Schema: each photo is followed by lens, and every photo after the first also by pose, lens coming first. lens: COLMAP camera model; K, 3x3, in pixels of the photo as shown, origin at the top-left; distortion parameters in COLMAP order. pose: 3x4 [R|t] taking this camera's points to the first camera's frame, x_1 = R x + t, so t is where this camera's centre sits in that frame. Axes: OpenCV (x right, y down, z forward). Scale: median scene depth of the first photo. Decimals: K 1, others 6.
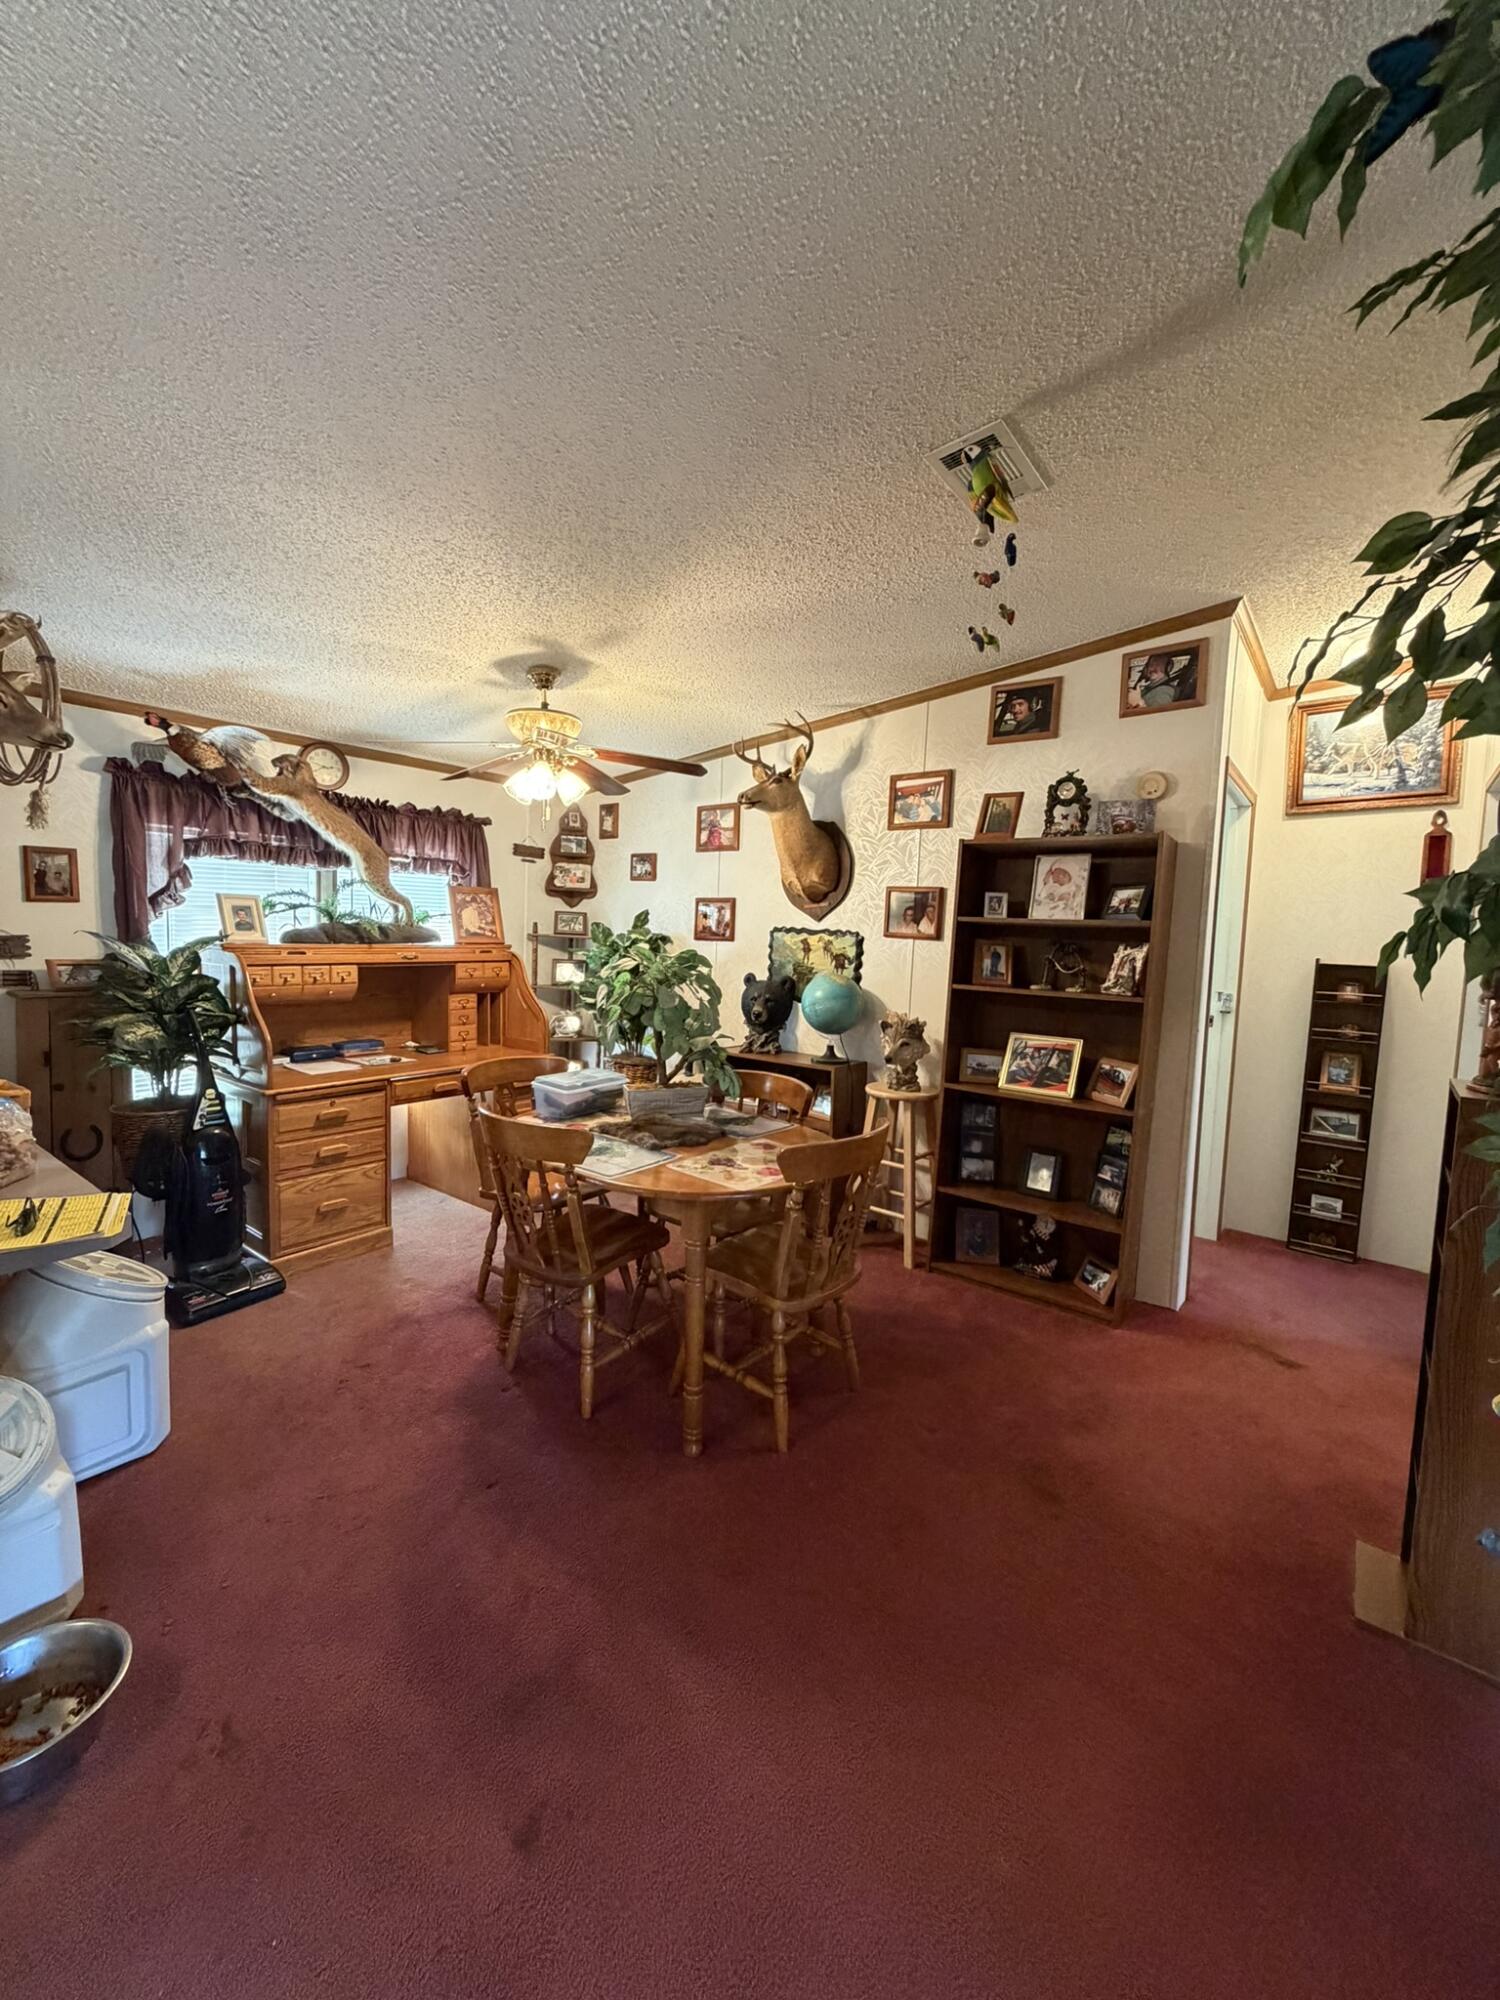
lens RADIAL K [[796.0, 0, 750.2], [0, 796.0, 992.5], [0, 0, 1]] dist [0.001401, 0.000431]
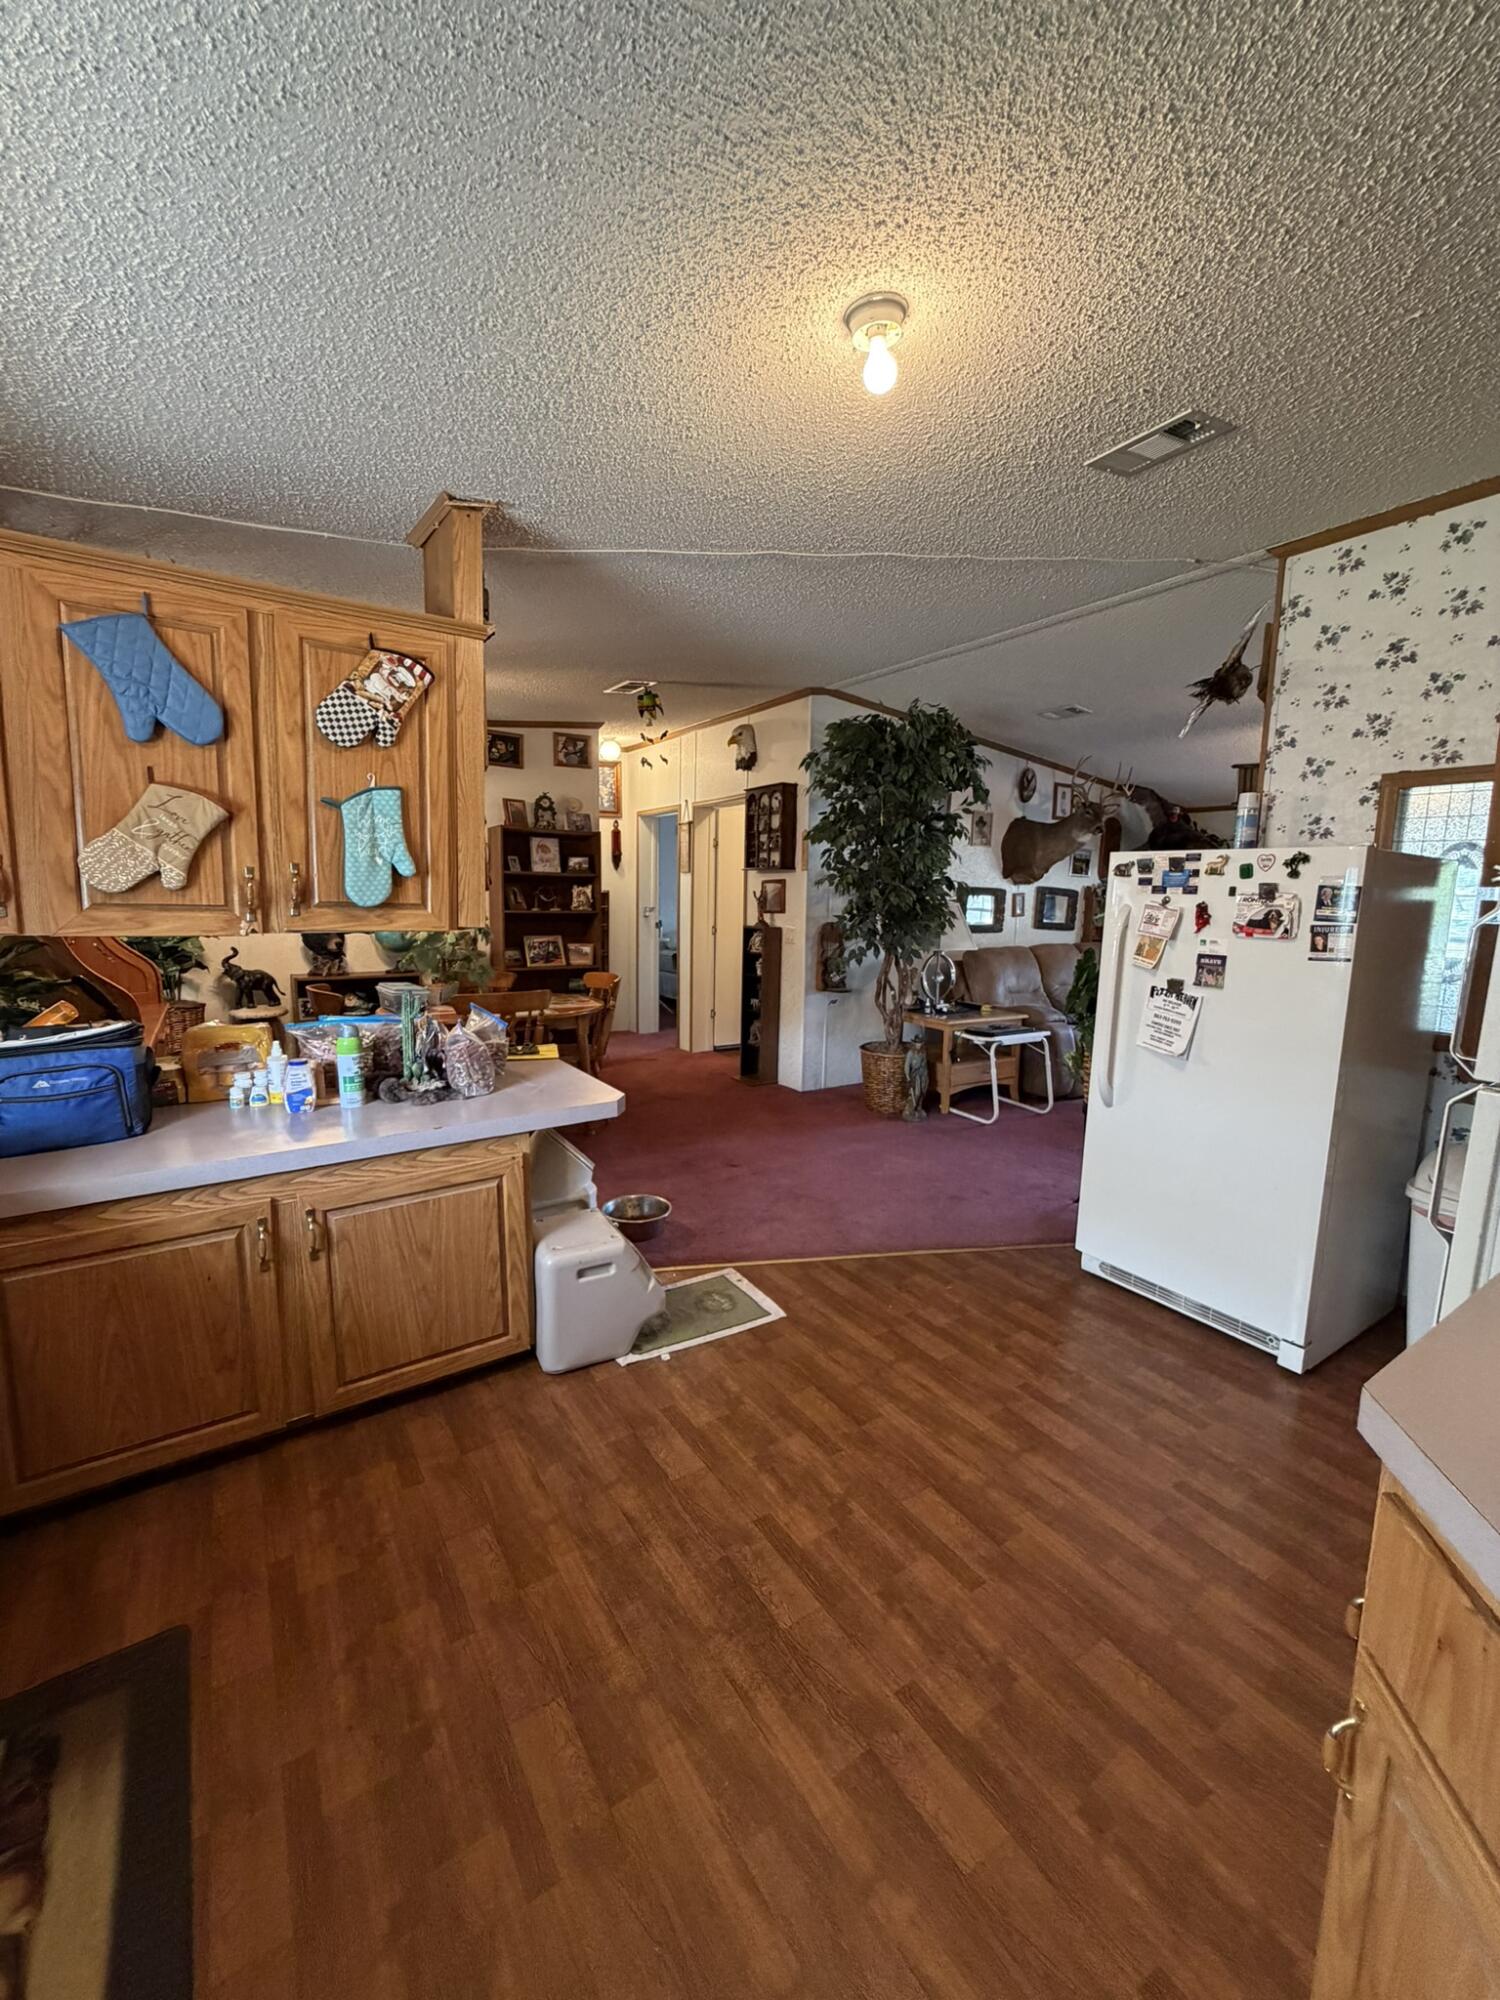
lens RADIAL K [[796.0, 0, 750.2], [0, 796.0, 992.5], [0, 0, 1]] dist [0.001401, 0.000431]
pose [[0.319519, -0.147574, 0.936018, -1.111895], [0.063418, 0.988914, 0.134266, -0.029495], [-0.945455, 0.016460, 0.325335, -0.050367]]
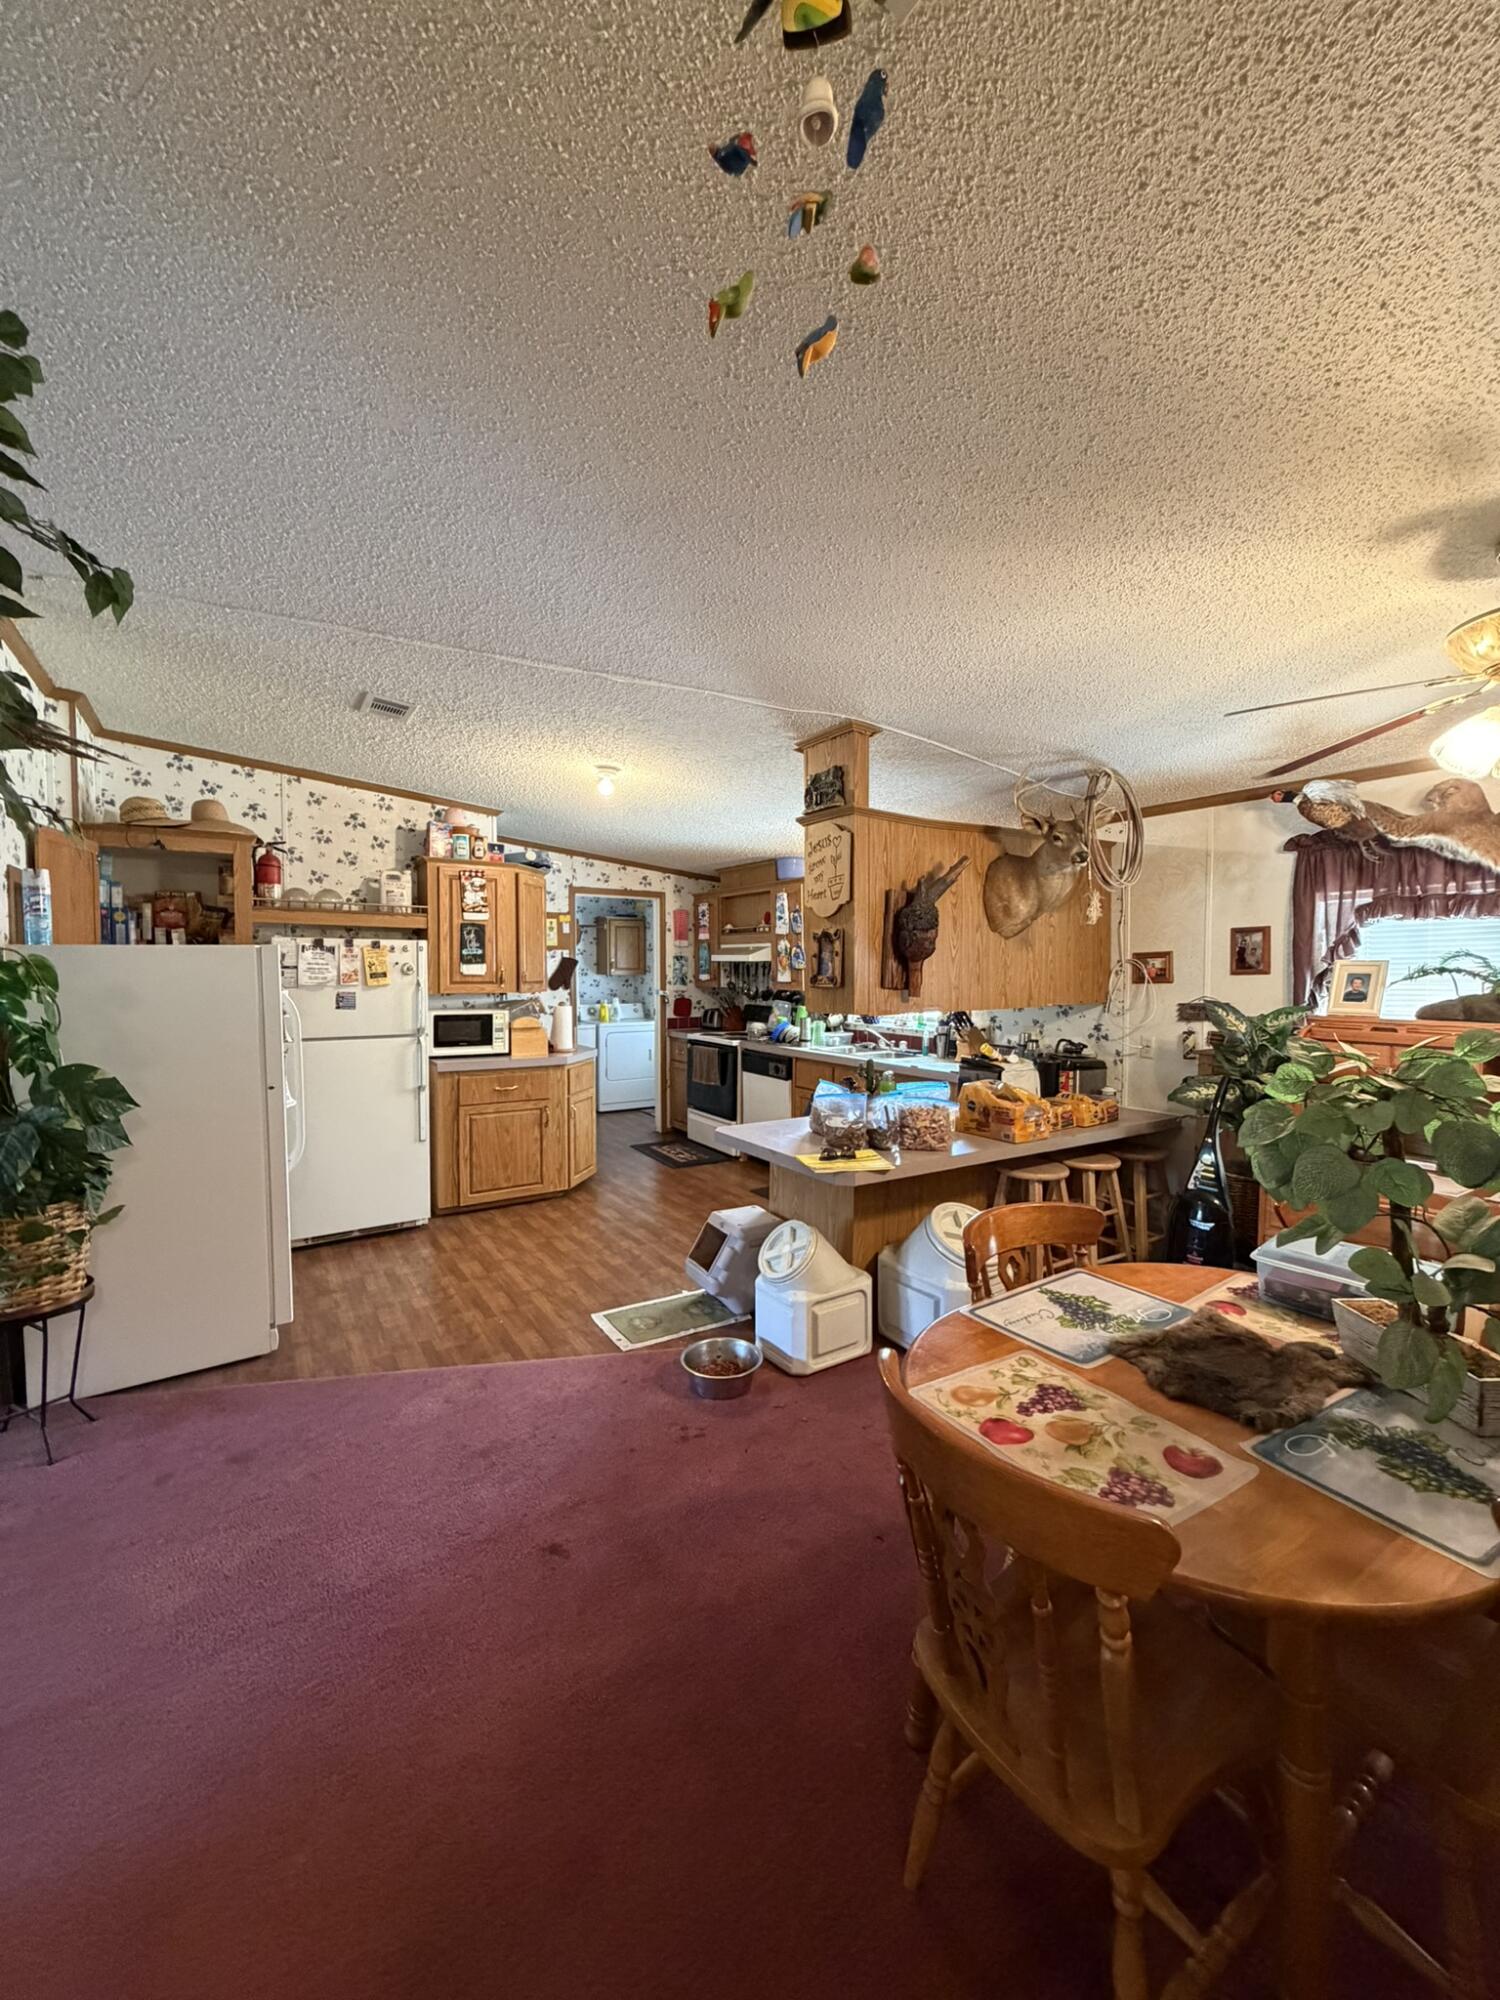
lens RADIAL K [[796.0, 0, 750.2], [0, 796.0, 992.5], [0, 0, 1]] dist [0.001401, 0.000431]
pose [[-0.328685, 0.000142, -0.944439, 0.385415], [-0.086792, 0.995764, 0.030355, -0.053244], [0.940443, 0.091947, -0.327281, 0.618498]]
